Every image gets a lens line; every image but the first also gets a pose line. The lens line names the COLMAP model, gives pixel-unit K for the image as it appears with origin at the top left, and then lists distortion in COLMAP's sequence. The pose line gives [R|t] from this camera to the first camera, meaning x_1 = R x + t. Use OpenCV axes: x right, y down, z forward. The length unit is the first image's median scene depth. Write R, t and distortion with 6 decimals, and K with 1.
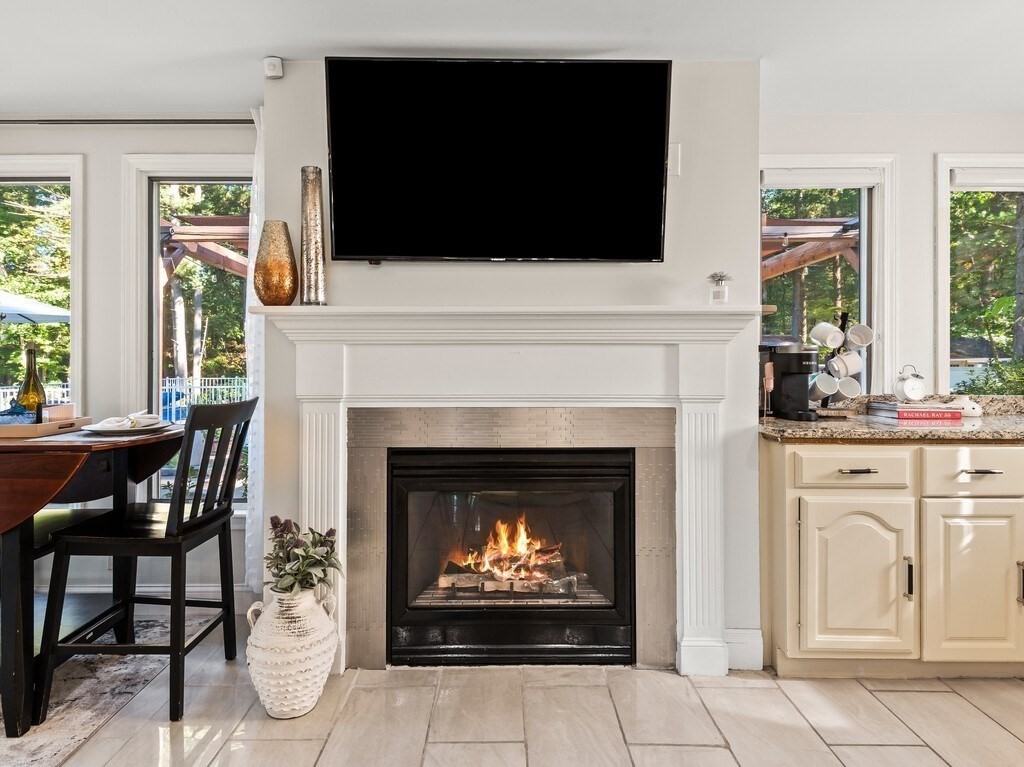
lens RADIAL K [[552.7, 0, 493.7], [0, 552.7, 363.0], [0, 0, 1]] dist [0.002726, -0.002398]
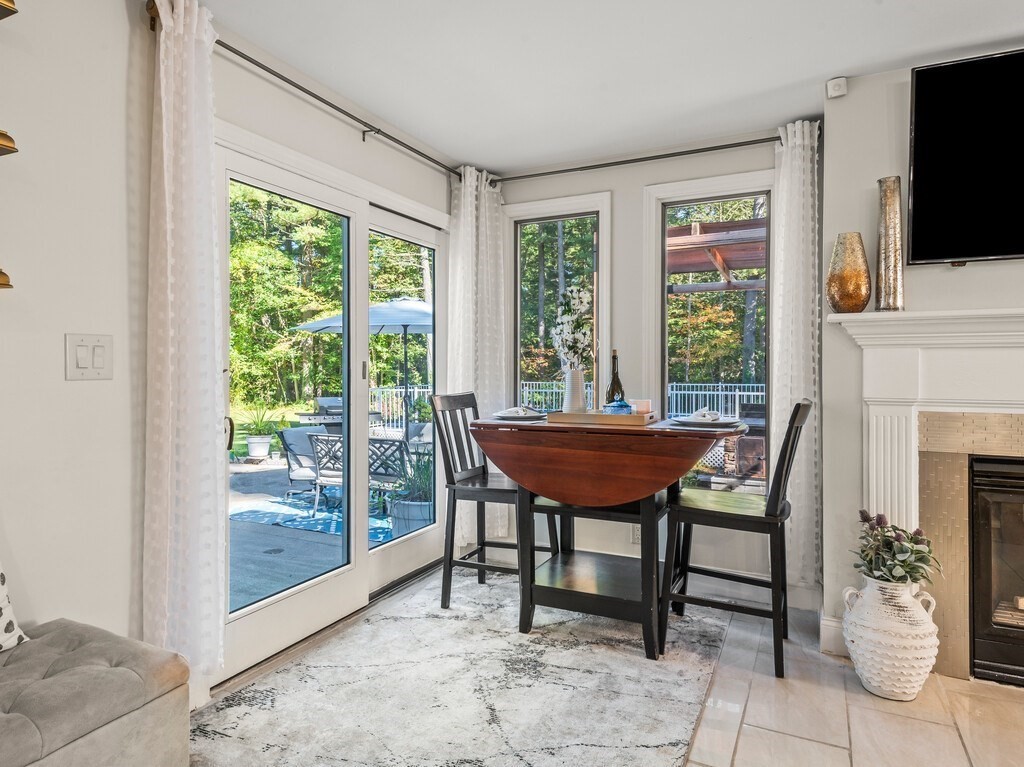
lens RADIAL K [[612.4, 0, 485.4], [0, 612.4, 368.1], [0, 0, 1]] dist [0.006631, -0.000459]
pose [[0.889816, 0.001571, -0.456318, -0.462373], [-0.001587, 0.999999, 0.000349, 0.003804], [0.456318, 0.000414, 0.889817, -0.357378]]
